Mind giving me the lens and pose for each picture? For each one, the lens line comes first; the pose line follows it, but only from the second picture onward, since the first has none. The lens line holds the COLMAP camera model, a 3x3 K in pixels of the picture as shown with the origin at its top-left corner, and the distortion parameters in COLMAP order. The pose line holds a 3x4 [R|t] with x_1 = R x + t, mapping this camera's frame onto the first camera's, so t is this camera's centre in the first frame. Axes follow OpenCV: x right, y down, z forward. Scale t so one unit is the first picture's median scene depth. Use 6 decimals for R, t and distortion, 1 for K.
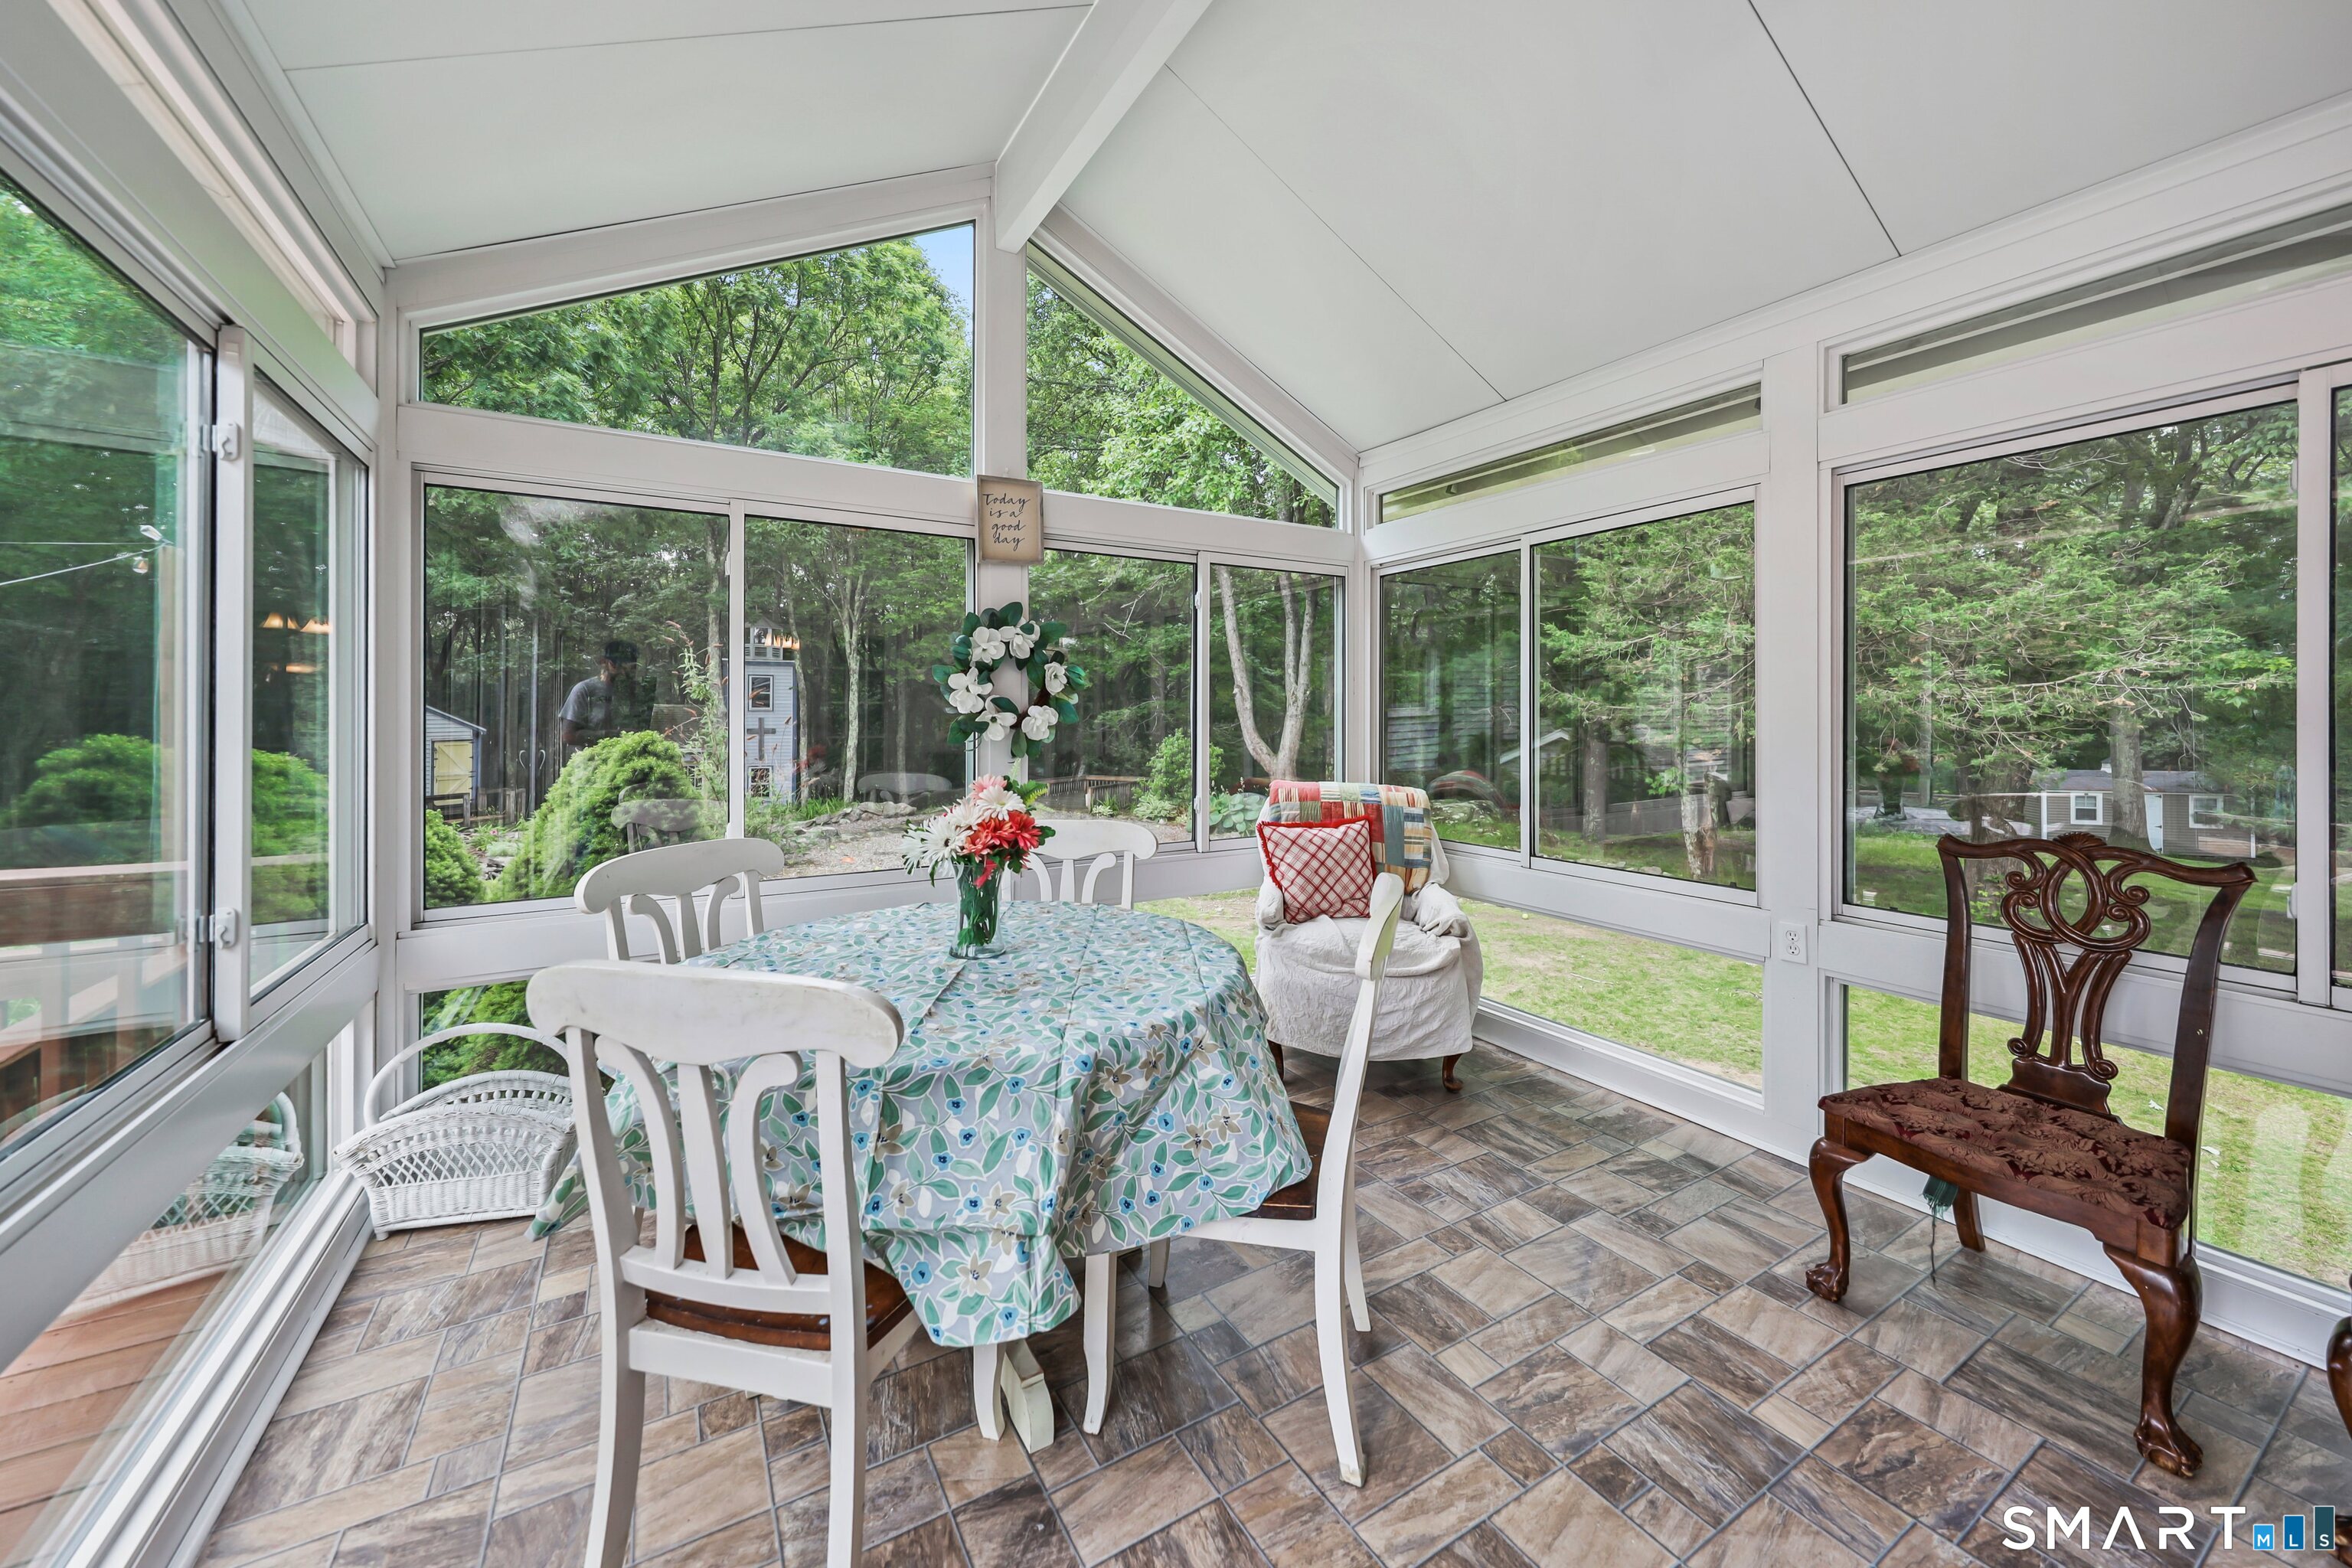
lens RADIAL K [[863.8, 0, 1163.3], [0, 863.8, 715.7], [0, 0, 1]] dist [-0.000288, -0.000077]
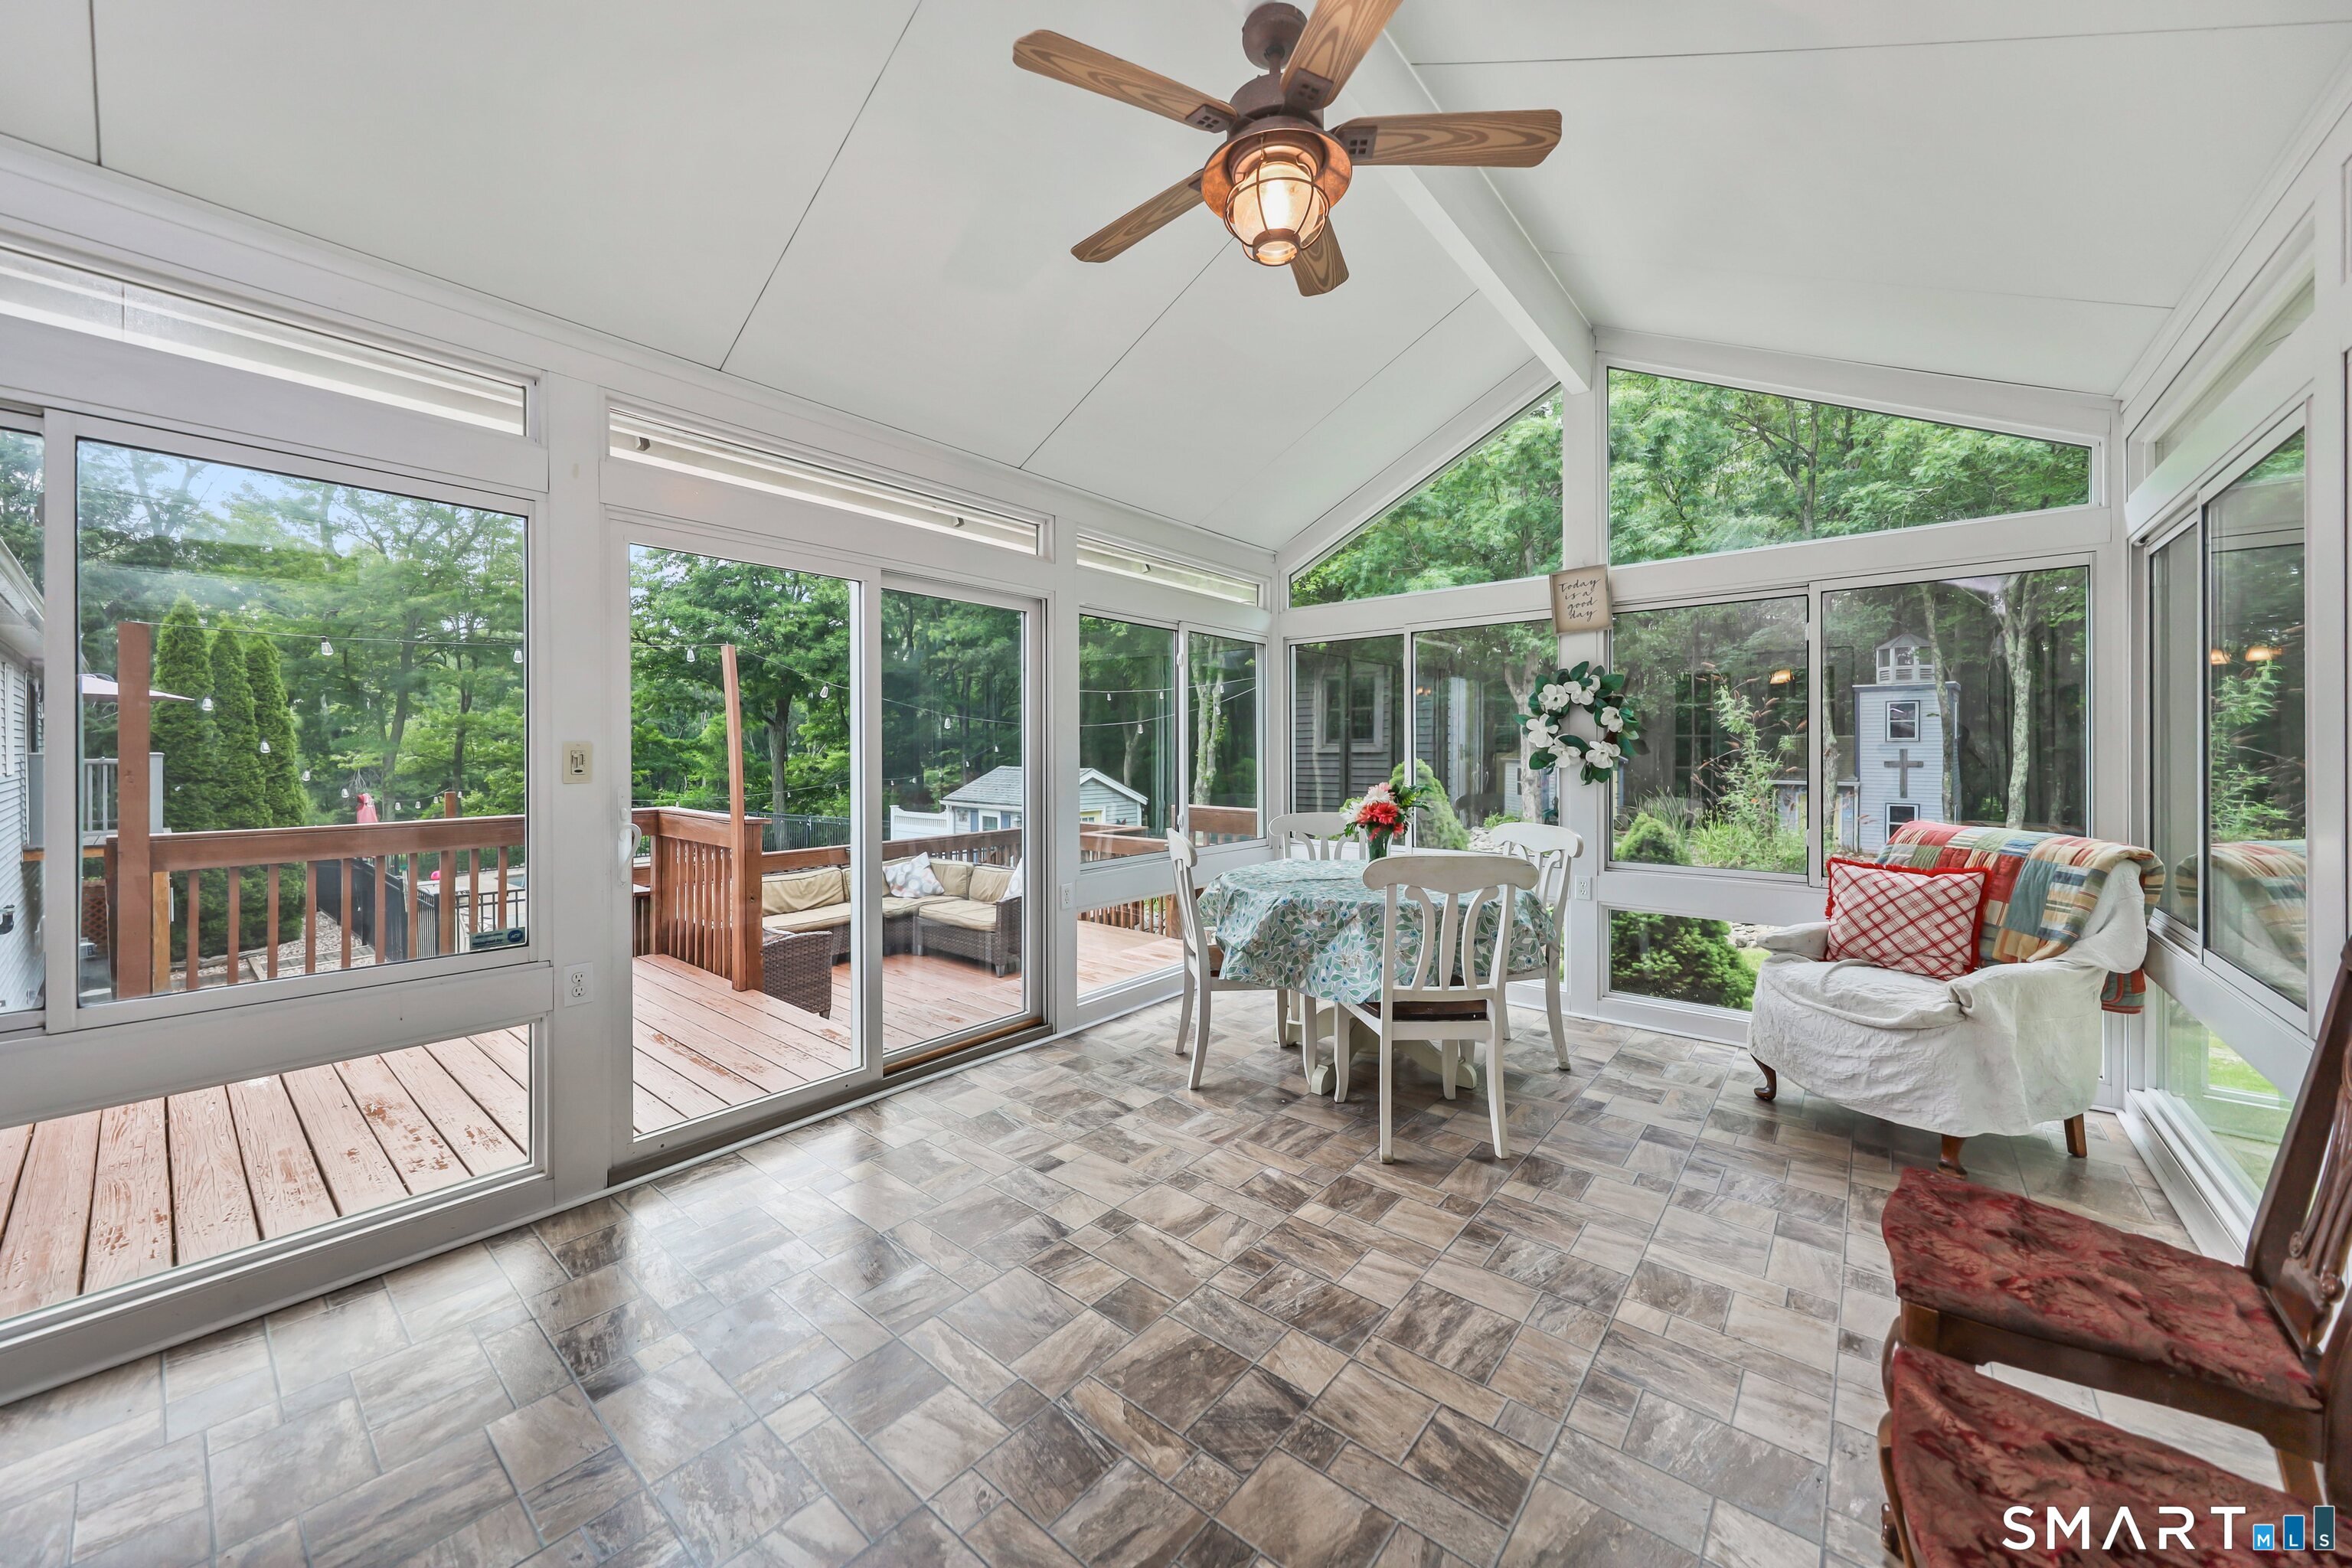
lens RADIAL K [[865.0, 0, 1170.0], [0, 865.0, 750.8], [0, 0, 1]] dist [-0.000057, -0.000011]
pose [[0.341375, 0.000476, -0.939927, 0.831824], [0.003773, 0.999991, 0.001877, -0.002169], [0.939920, -0.004187, 0.341370, -0.031305]]
